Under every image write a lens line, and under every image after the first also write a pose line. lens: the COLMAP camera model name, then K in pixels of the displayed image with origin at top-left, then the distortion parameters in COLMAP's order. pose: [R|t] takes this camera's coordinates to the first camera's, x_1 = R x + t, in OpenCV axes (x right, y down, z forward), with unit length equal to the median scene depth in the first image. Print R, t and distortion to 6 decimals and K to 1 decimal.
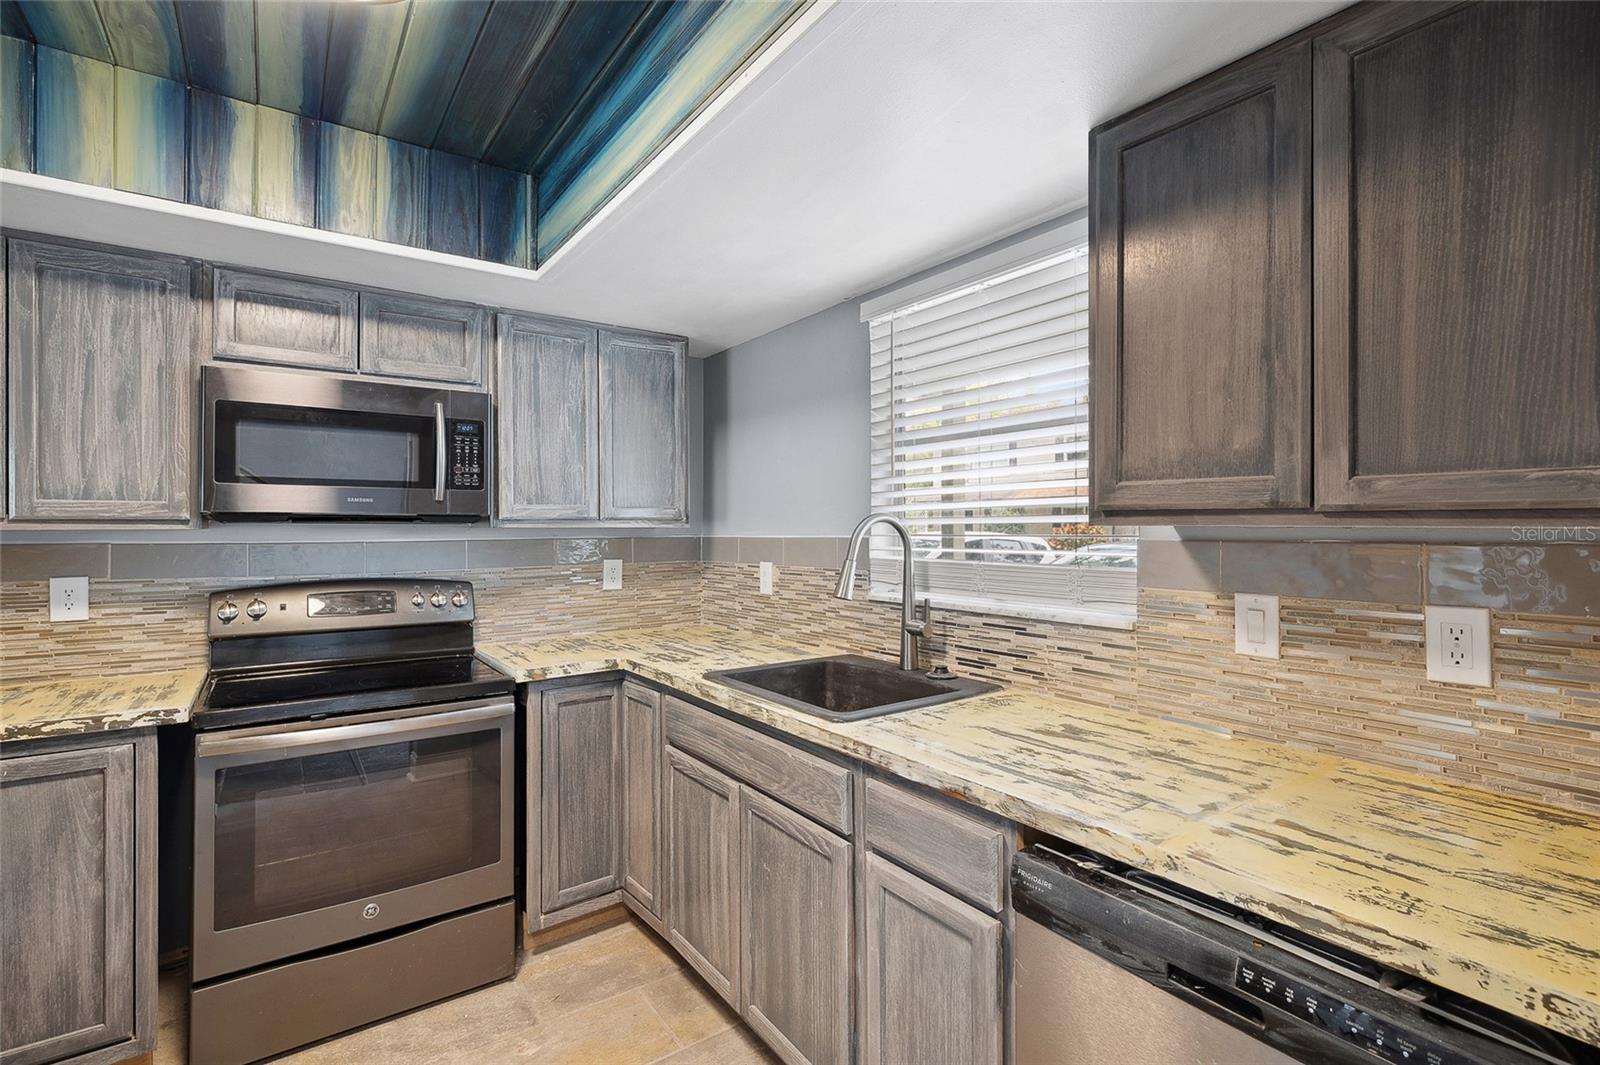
lens RADIAL K [[738.6, 0, 801.8], [0, 738.6, 535.7], [0, 0, 1]] dist [-0.006824, 0.002472]
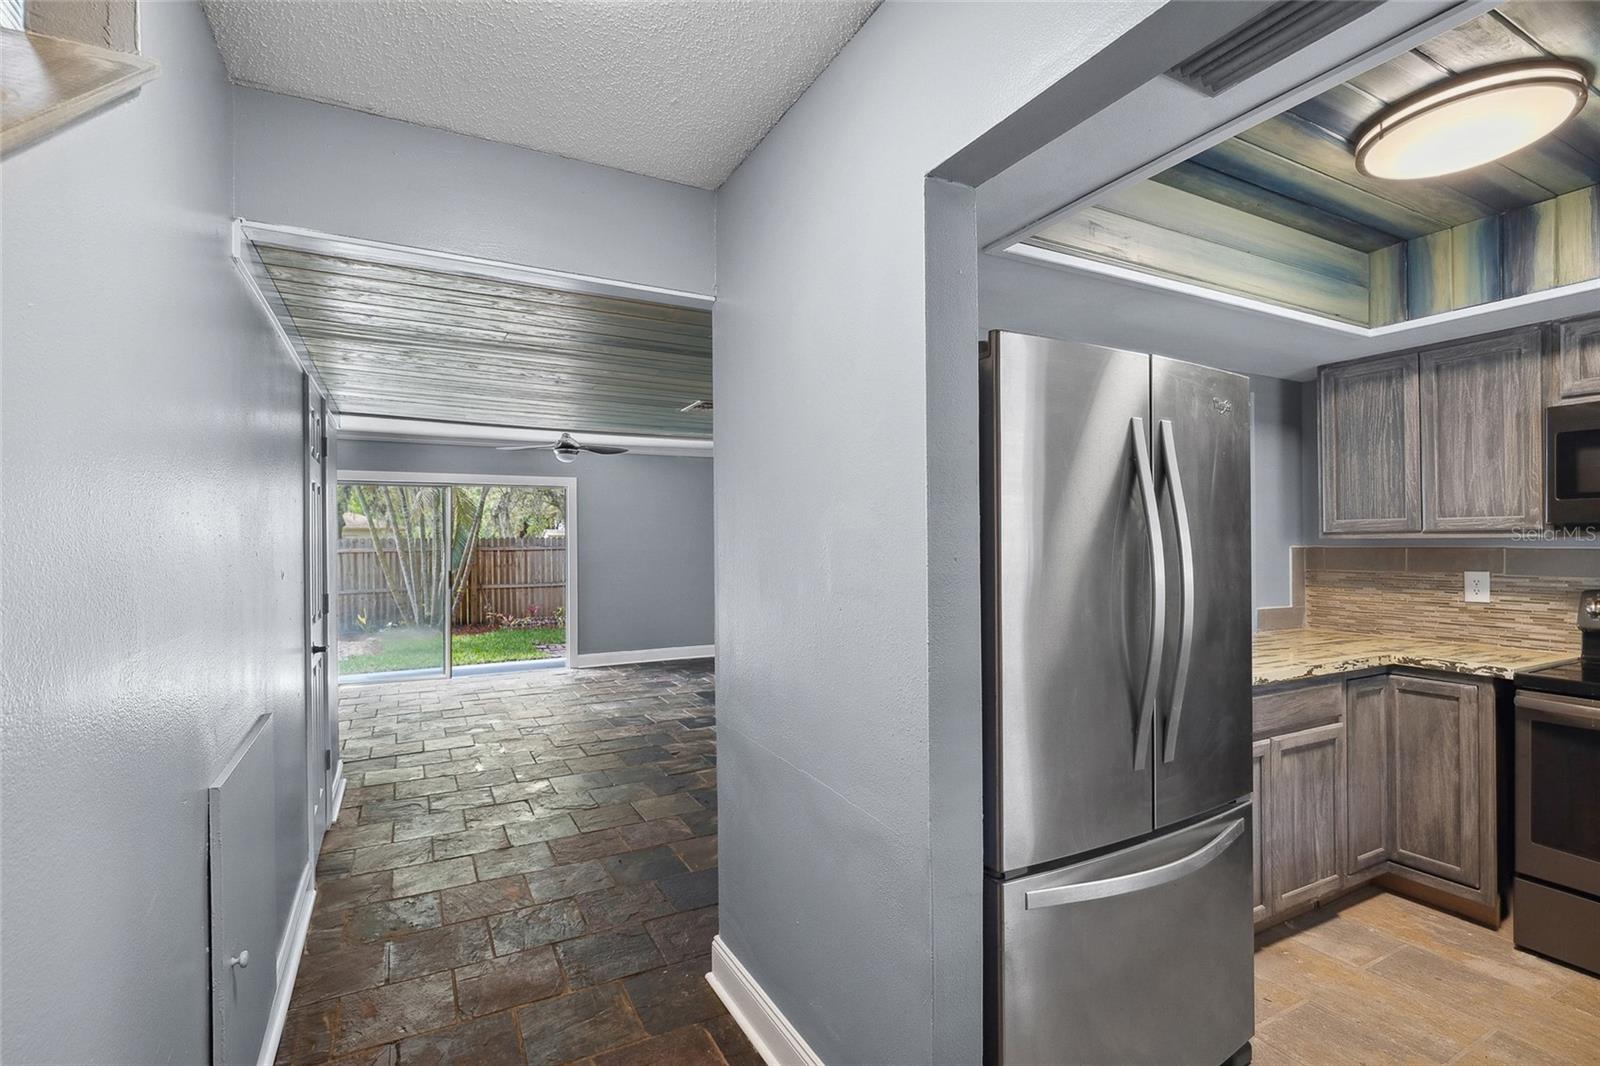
lens RADIAL K [[738.6, 0, 801.8], [0, 738.6, 536.2], [0, 0, 1]] dist [-0.006824, 0.002472]
pose [[-0.129715, -0.004033, -0.991543, 0.563234], [-0.003613, 0.999987, -0.003595, -0.000820], [0.991545, 0.003116, -0.129727, -0.101504]]
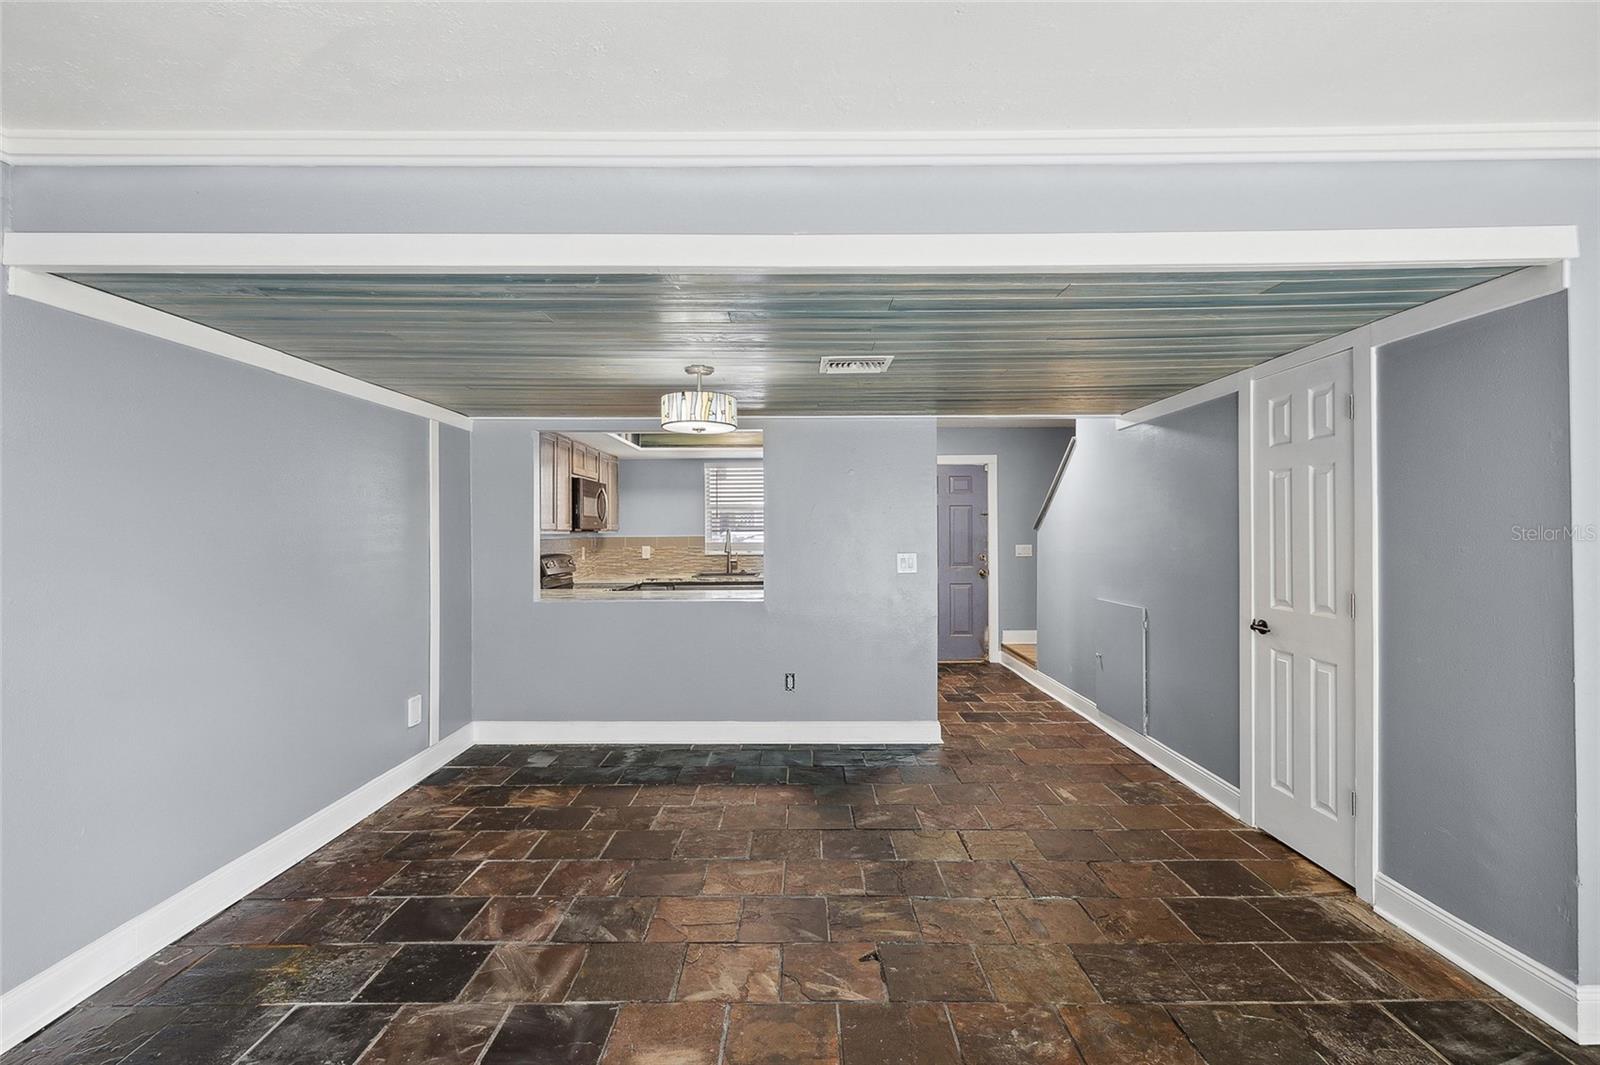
lens RADIAL K [[738.6, 0, 801.8], [0, 738.6, 535.7], [0, 0, 1]] dist [-0.006824, 0.002472]
pose [[0.578017, -0.002126, 0.816022, -2.512593], [0.008042, 0.999963, -0.003091, 0.014316], [-0.815985, 0.008349, 0.578012, -1.309560]]
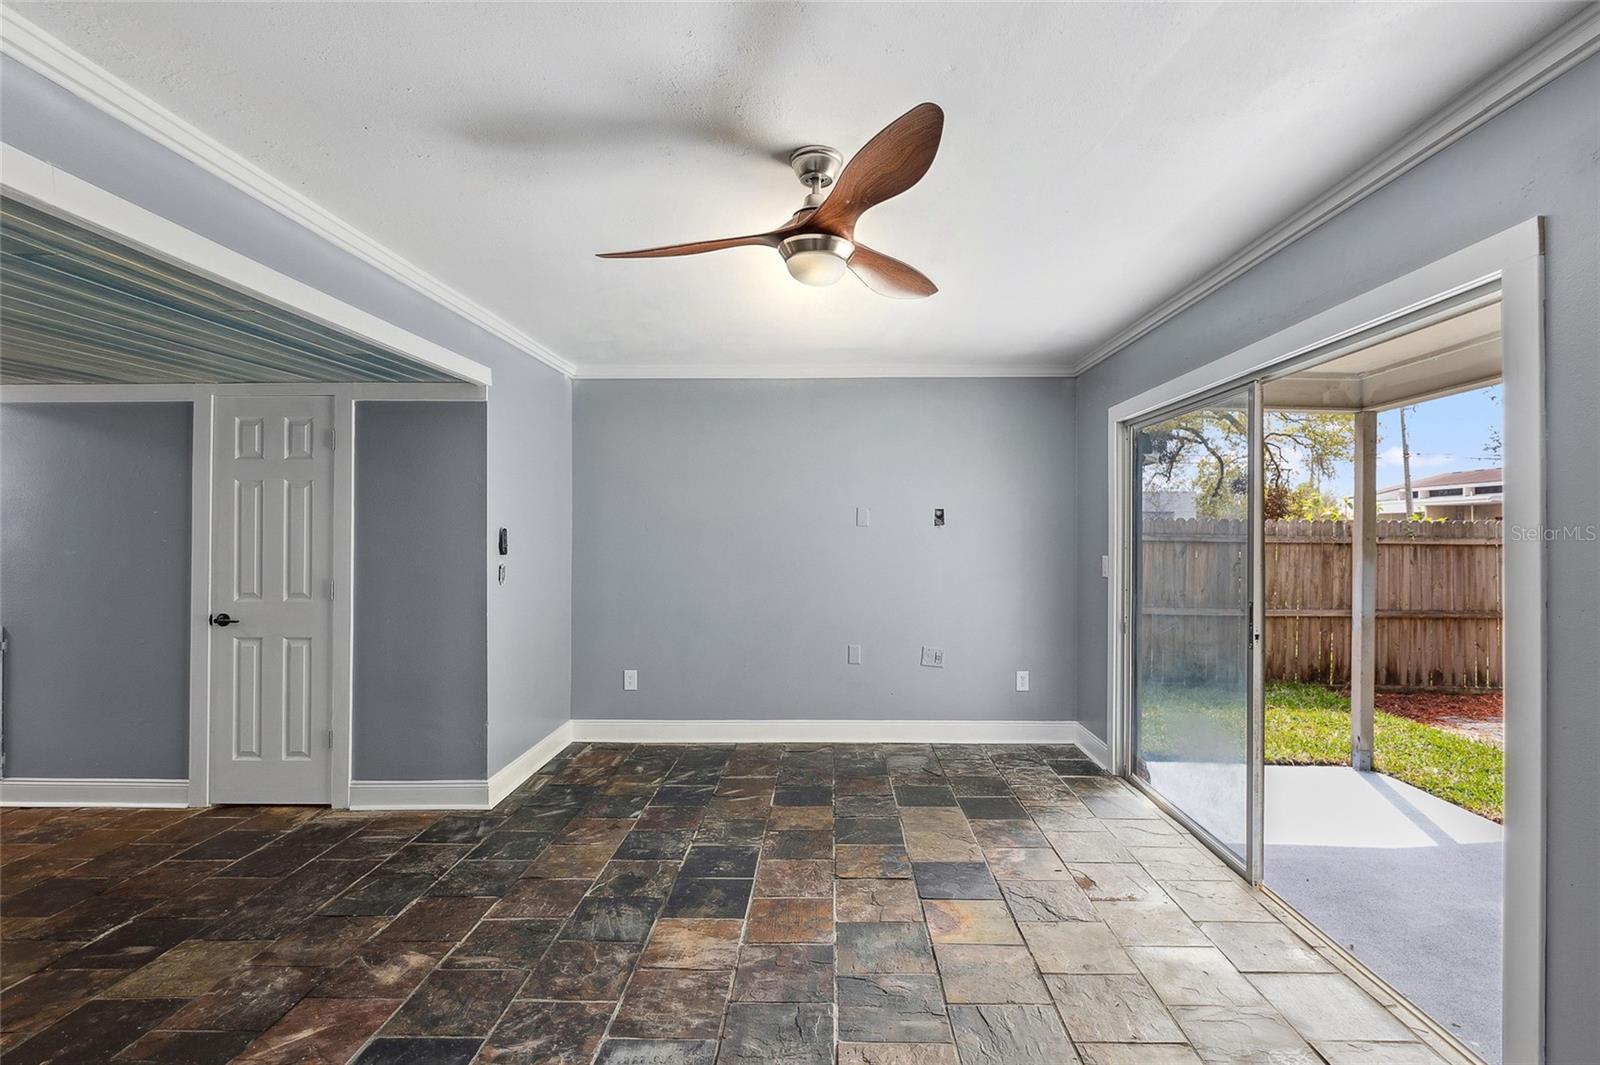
lens RADIAL K [[738.6, 0, 801.8], [0, 738.6, 535.7], [0, 0, 1]] dist [-0.006824, 0.002472]
pose [[-0.791185, 0.006615, 0.611541, -2.851196], [0.013222, 0.999893, 0.006290, 0.020443], [-0.611434, 0.013063, -0.791188, -0.594513]]
